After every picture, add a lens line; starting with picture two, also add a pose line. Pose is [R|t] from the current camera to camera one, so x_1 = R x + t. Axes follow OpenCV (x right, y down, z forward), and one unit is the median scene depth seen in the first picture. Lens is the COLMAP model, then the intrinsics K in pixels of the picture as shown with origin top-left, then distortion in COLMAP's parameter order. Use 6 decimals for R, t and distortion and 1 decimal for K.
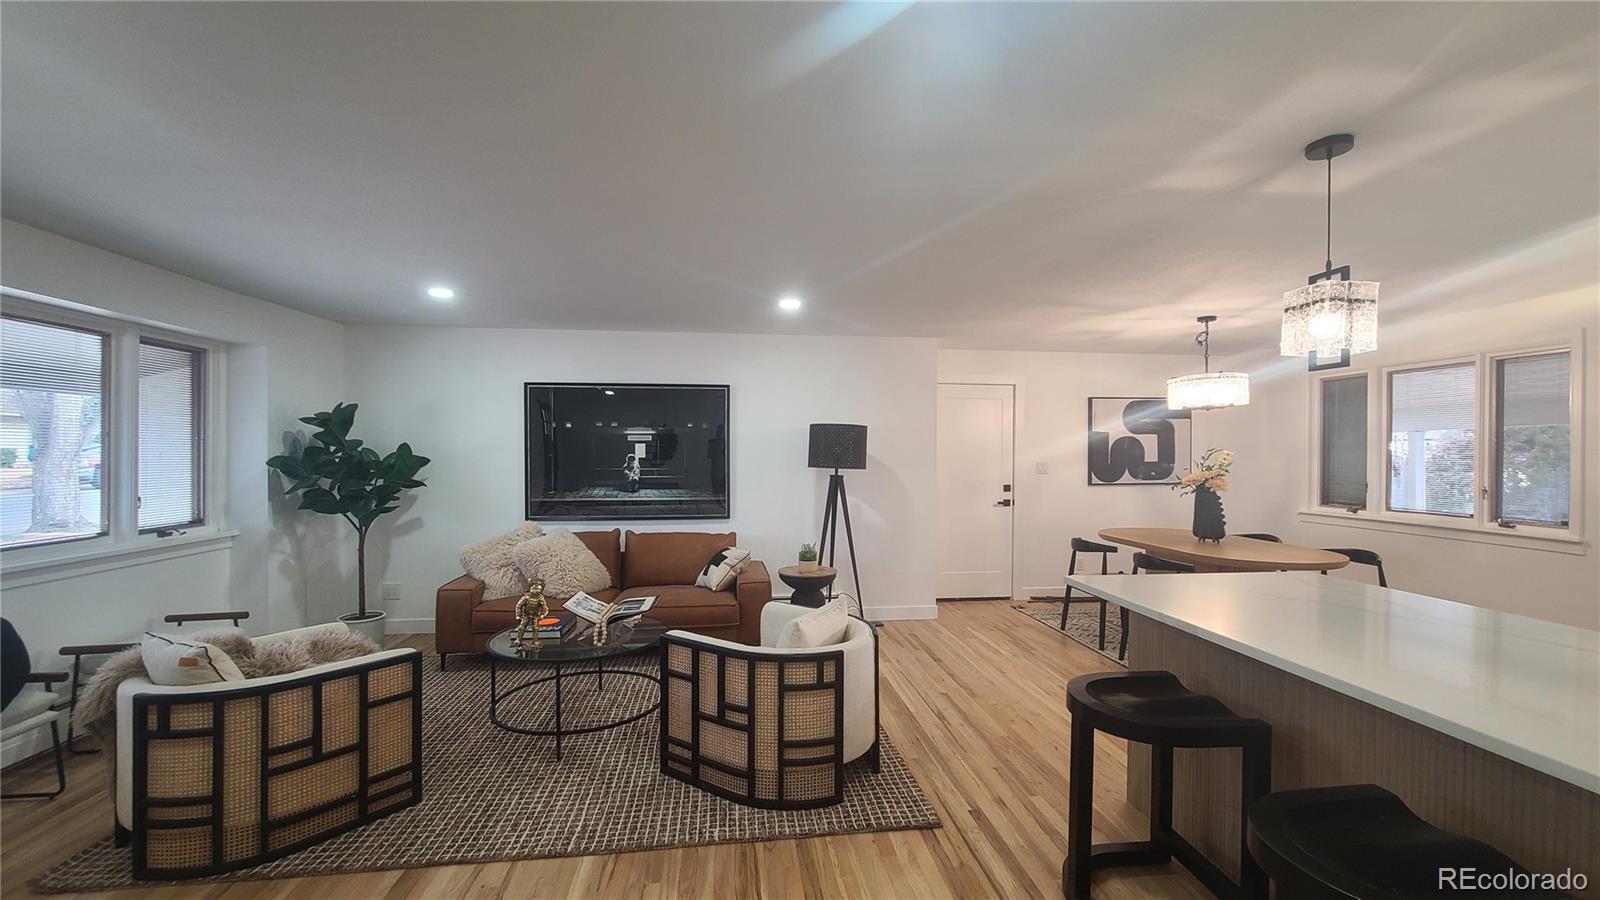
lens RADIAL K [[655.7, 0, 801.8], [0, 655.7, 454.0], [0, 0, 1]] dist [-0.001292, -0.000229]
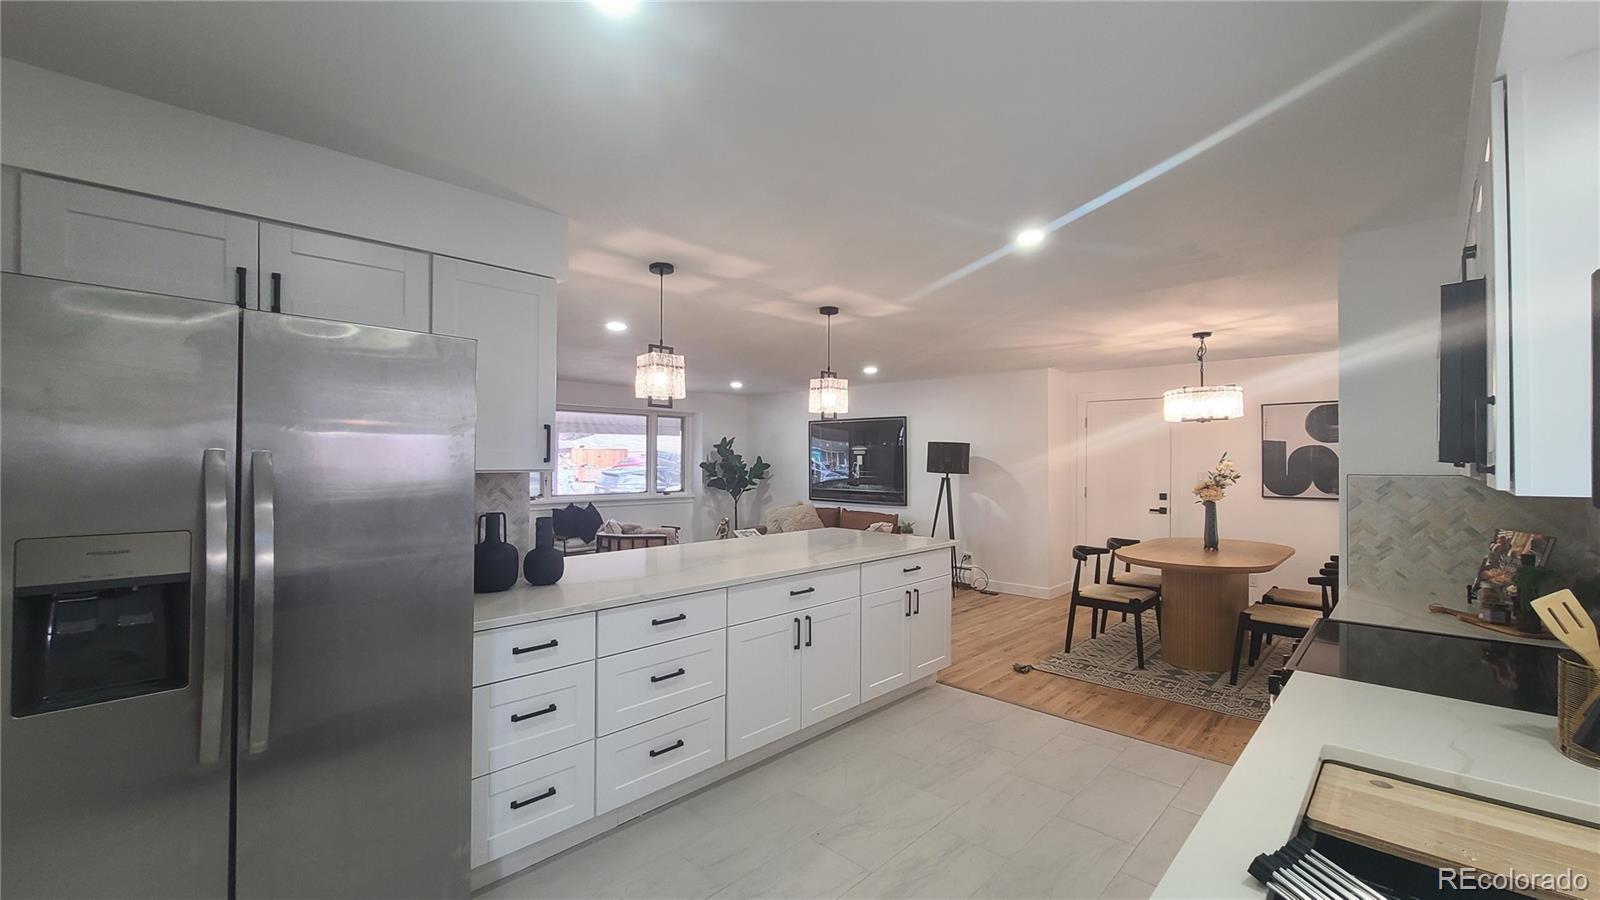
lens RADIAL K [[655.7, 0, 798.9], [0, 655.7, 455.2], [0, 0, 1]] dist [-0.001292, -0.000229]
pose [[0.635001, -0.003861, -0.772501, 0.952826], [-0.003708, 0.999961, -0.008046, -0.004371], [0.772502, 0.007973, 0.634962, -0.146416]]
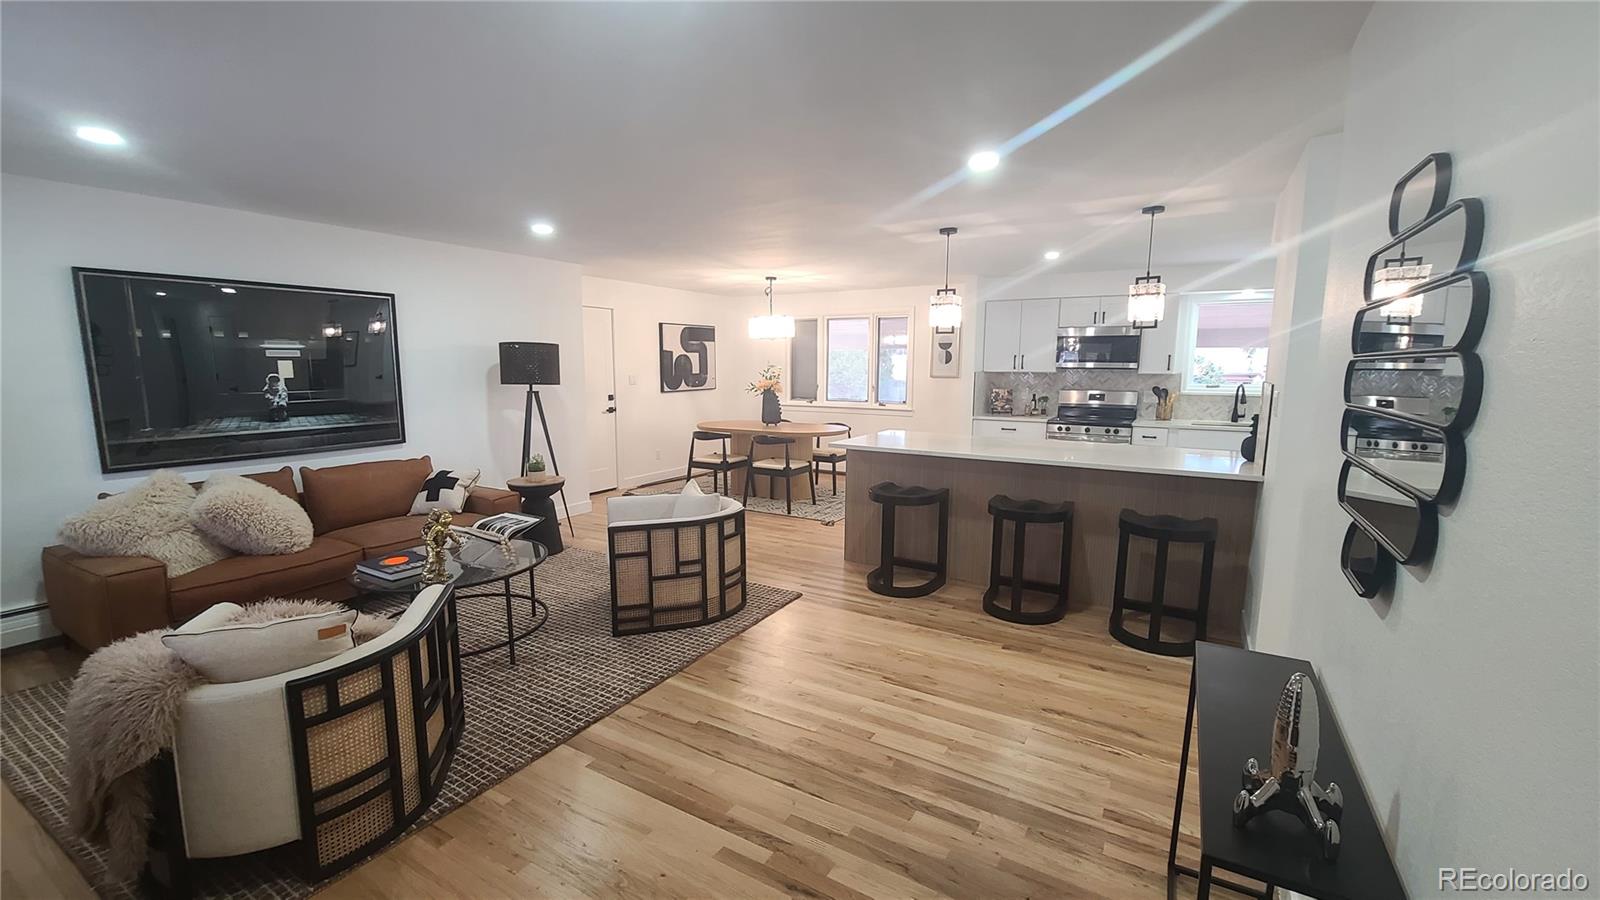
lens RADIAL K [[655.7, 0, 803.3], [0, 655.7, 454.8], [0, 0, 1]] dist [-0.001292, -0.000229]
pose [[0.604076, -0.111487, 0.789090, -0.536524], [-0.000221, 0.990143, 0.140062, -0.014661], [-0.796927, -0.084783, 0.598096, 0.005187]]
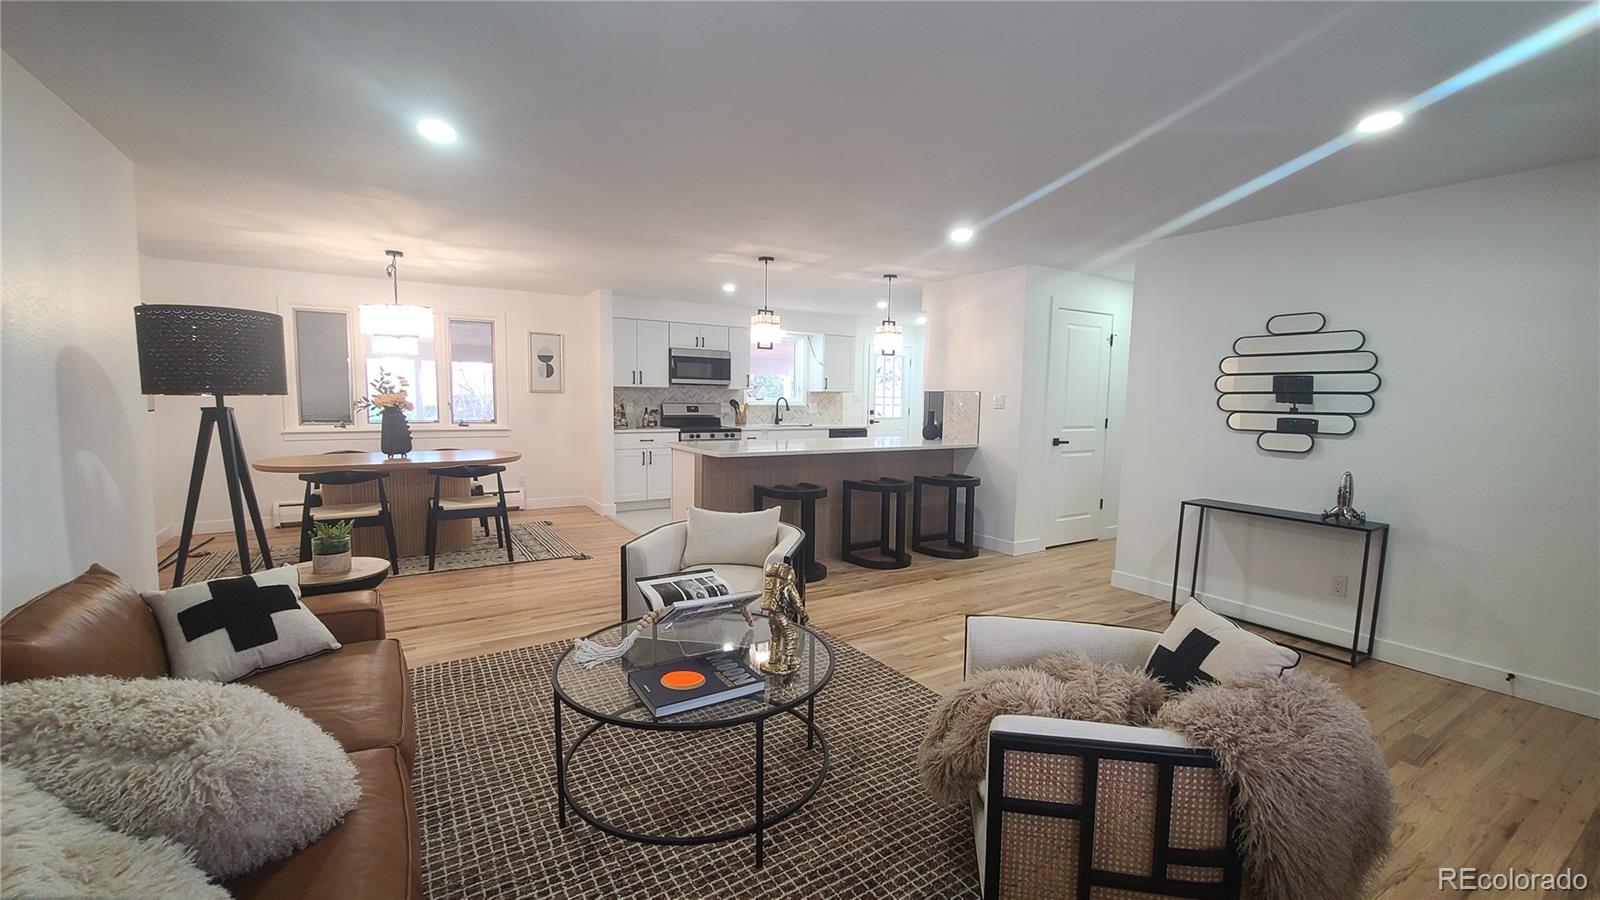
lens RADIAL K [[655.7, 0, 802.0], [0, 655.7, 453.3], [0, 0, 1]] dist [-0.001292, -0.000229]
pose [[-0.431061, -0.089554, 0.897868, -0.643682], [-0.014844, 0.995632, 0.092178, 0.013918], [-0.902201, 0.026407, -0.430508, 0.812380]]
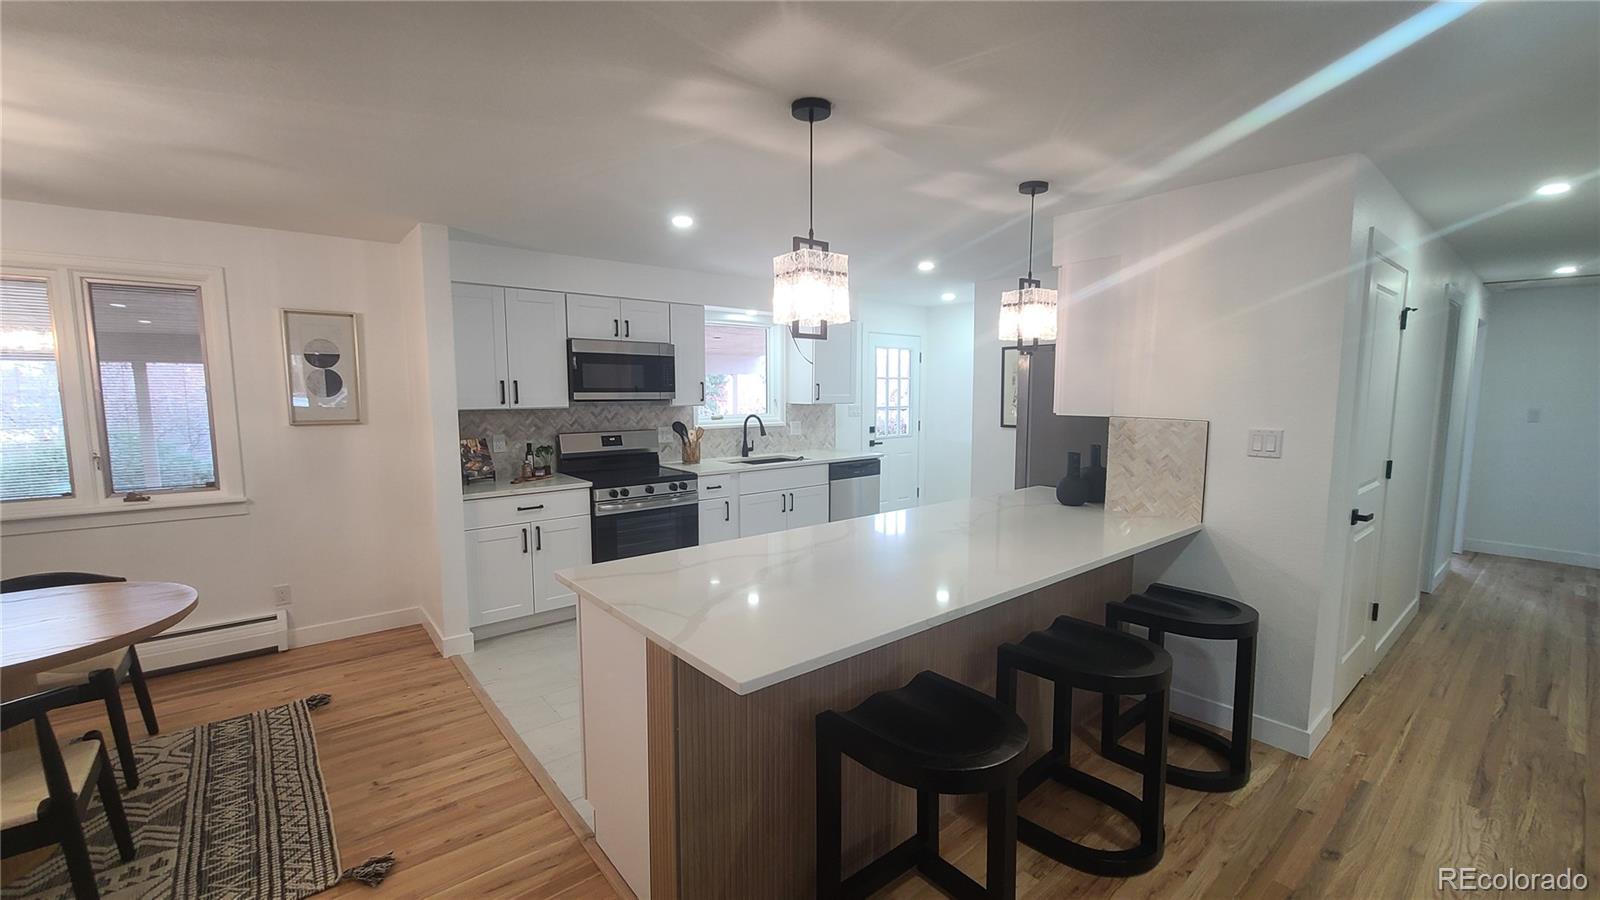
lens RADIAL K [[655.7, 0, 802.6], [0, 655.7, 457.6], [0, 0, 1]] dist [-0.001292, -0.000229]
pose [[-0.549150, -0.093301, 0.830499, -0.020146], [-0.000478, 0.993783, 0.111330, -0.024928], [-0.835724, 0.060740, -0.545781, 0.649201]]
